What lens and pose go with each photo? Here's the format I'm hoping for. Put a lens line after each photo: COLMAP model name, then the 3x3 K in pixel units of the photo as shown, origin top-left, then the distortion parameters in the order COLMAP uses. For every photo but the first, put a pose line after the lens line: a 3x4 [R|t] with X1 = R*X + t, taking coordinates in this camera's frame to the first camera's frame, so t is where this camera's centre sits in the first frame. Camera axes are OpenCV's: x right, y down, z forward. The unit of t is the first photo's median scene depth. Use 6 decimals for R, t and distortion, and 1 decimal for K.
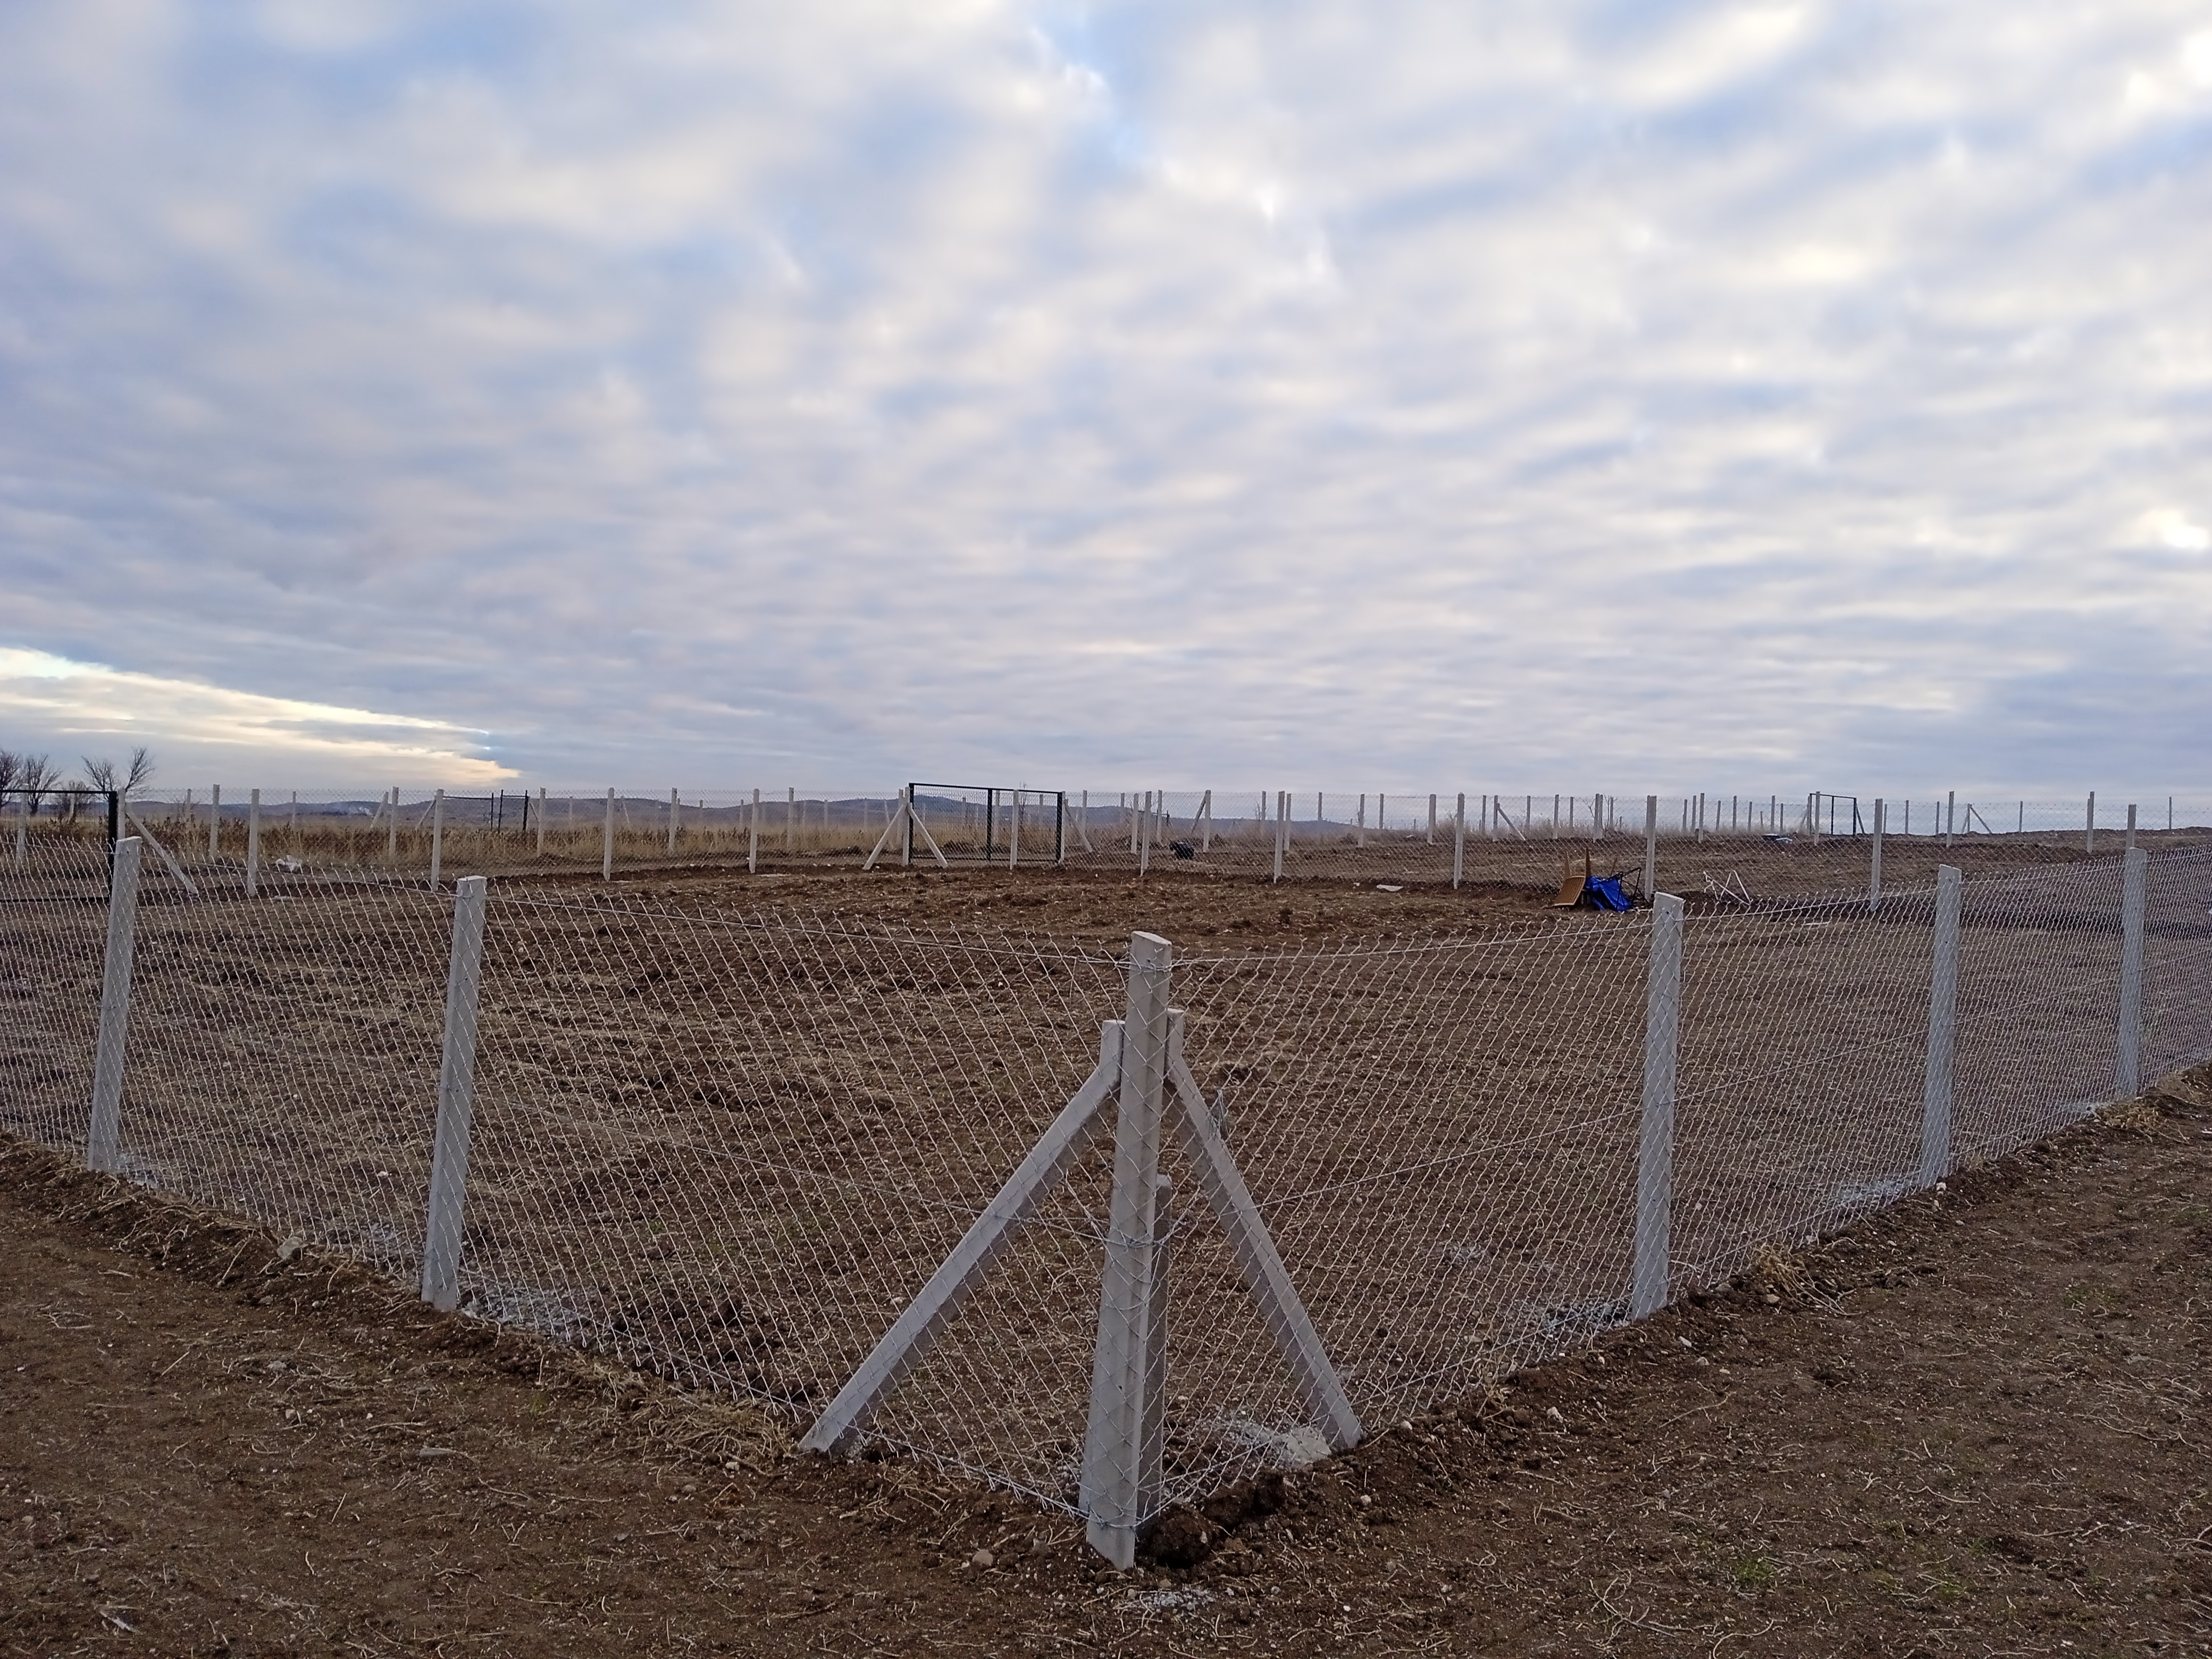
lens RADIAL K [[1851.3, 0, 1099.5], [0, 1851.3, 813.6], [0, 0, 1]] dist [0.109439, -0.185790]
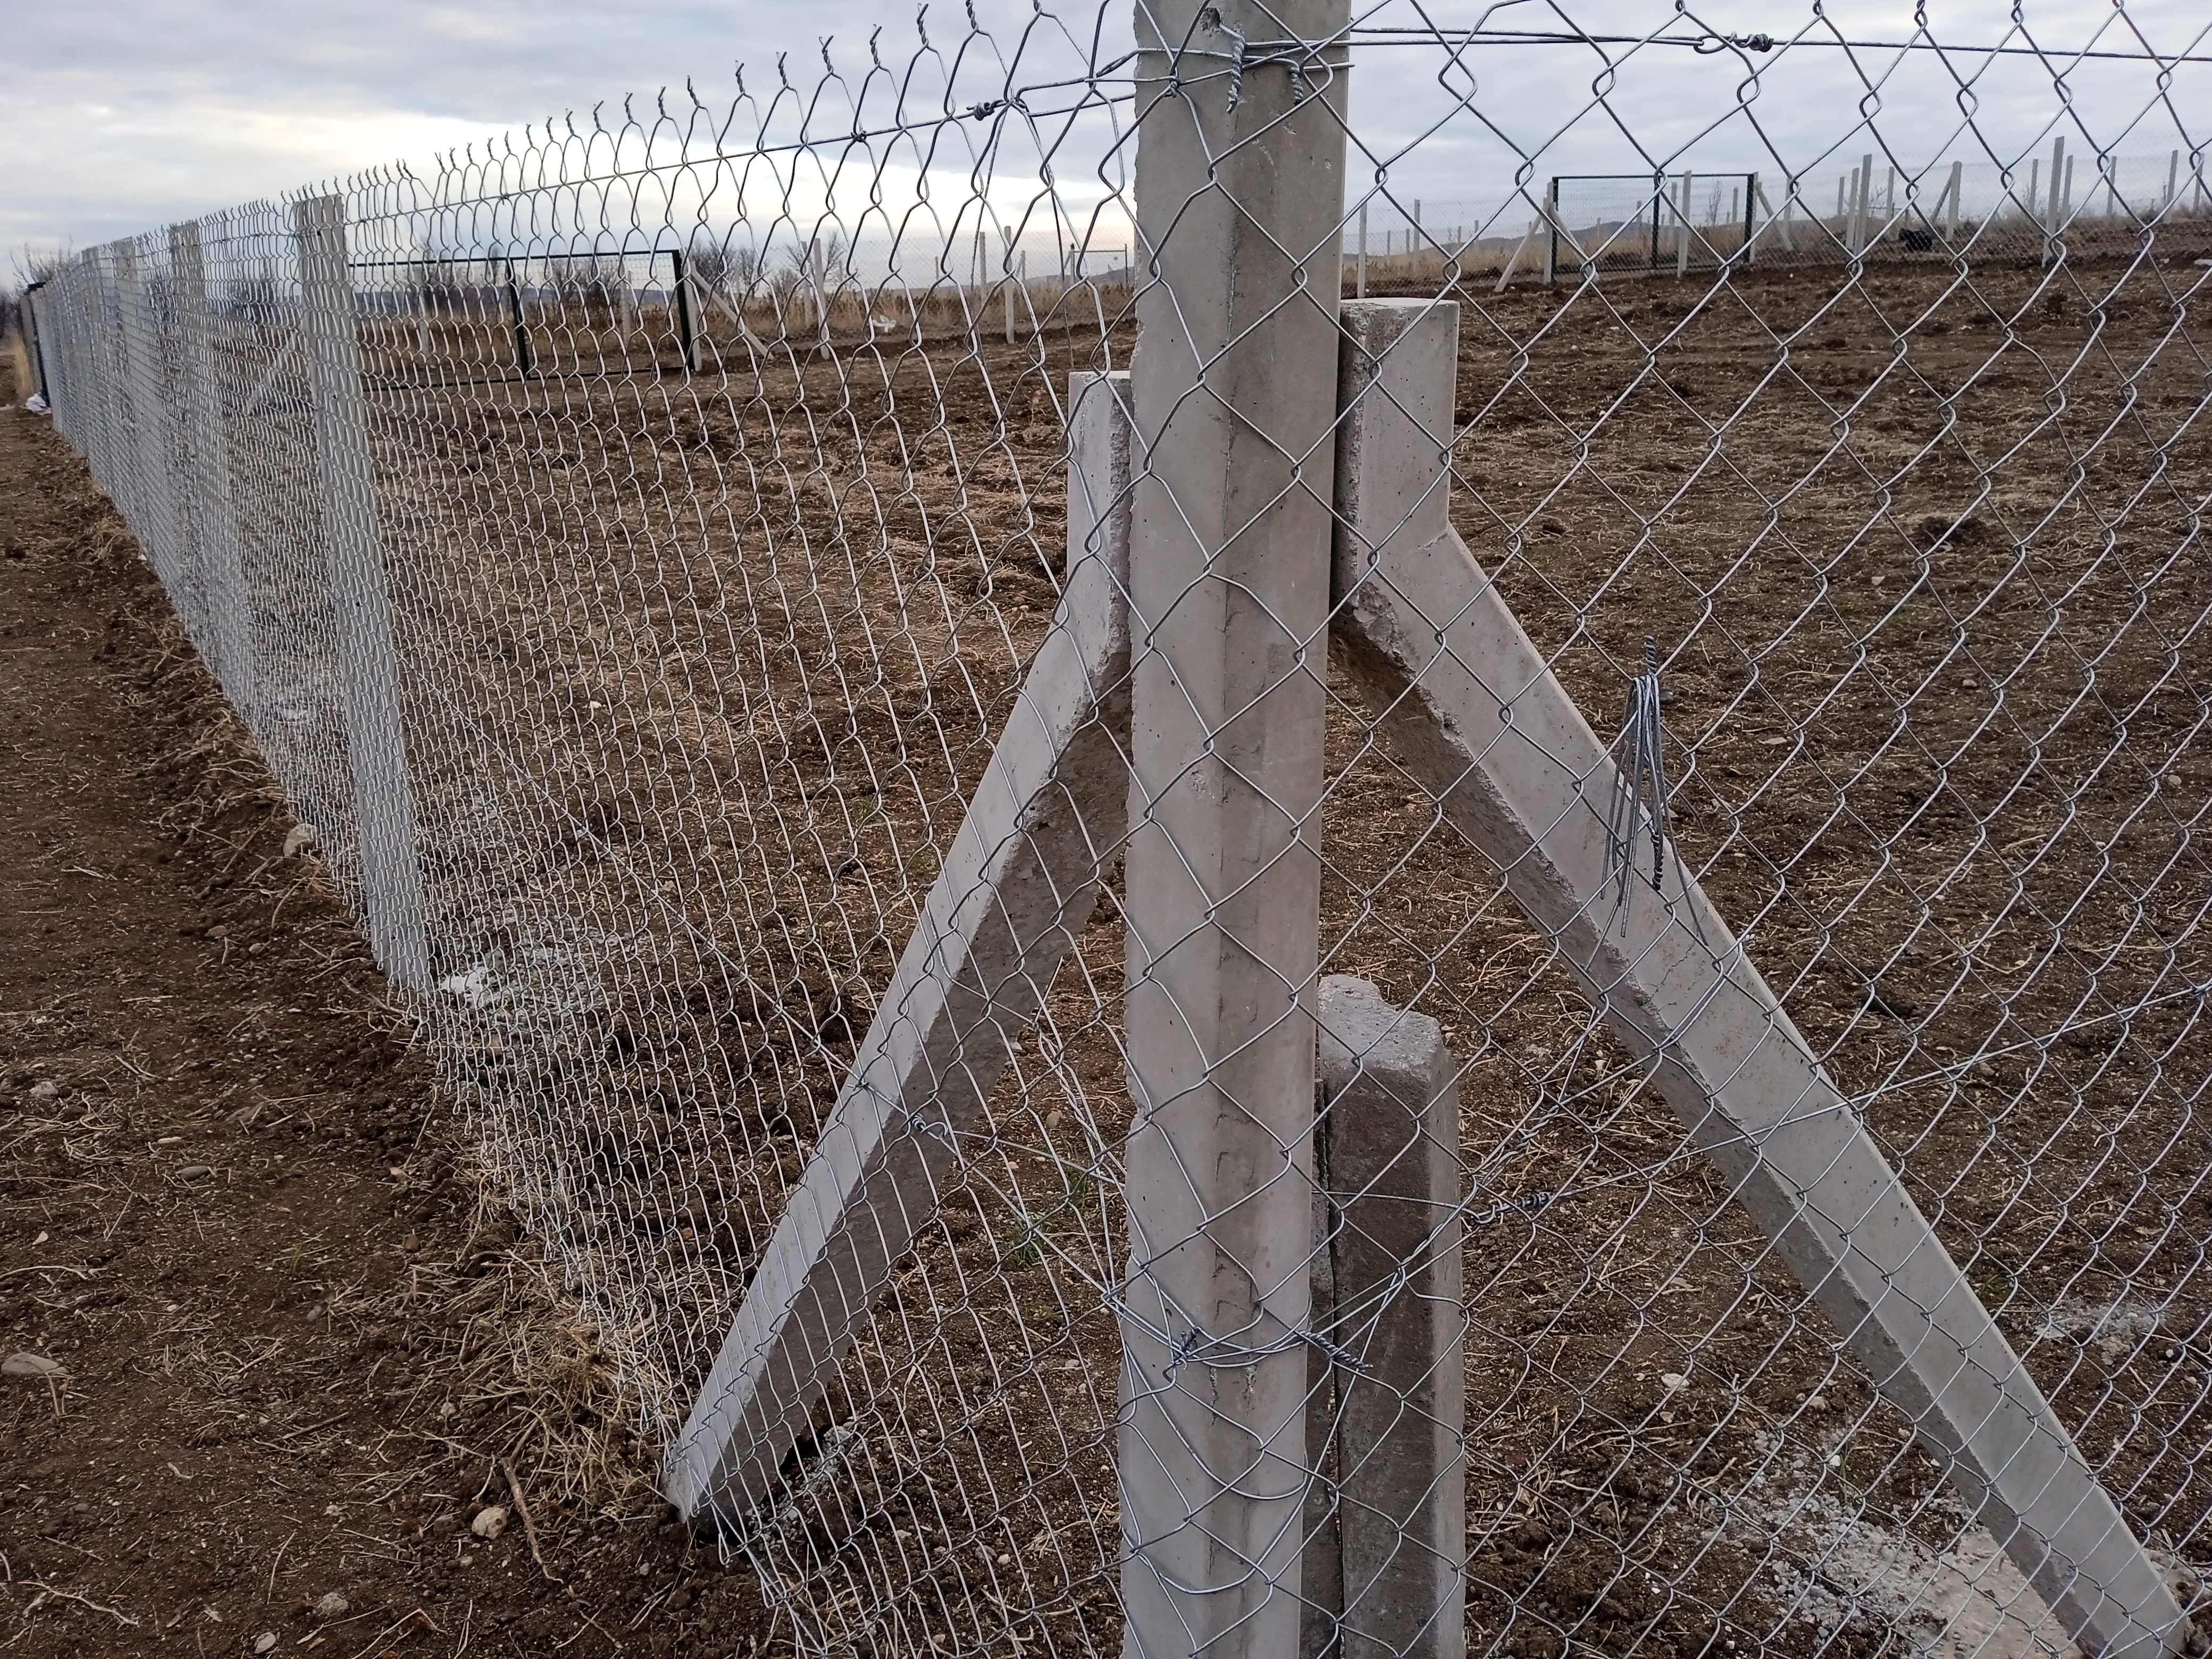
lens RADIAL K [[1829.7, 0, 1153.9], [0, 1829.7, 829.3], [0, 0, 1]] dist [0.114058, -0.178197]
pose [[0.942124, 0.033106, -0.333625, 0.046099], [0.066226, 0.957128, 0.281994, 0.057118], [0.328658, -0.287768, 0.899541, 0.438187]]
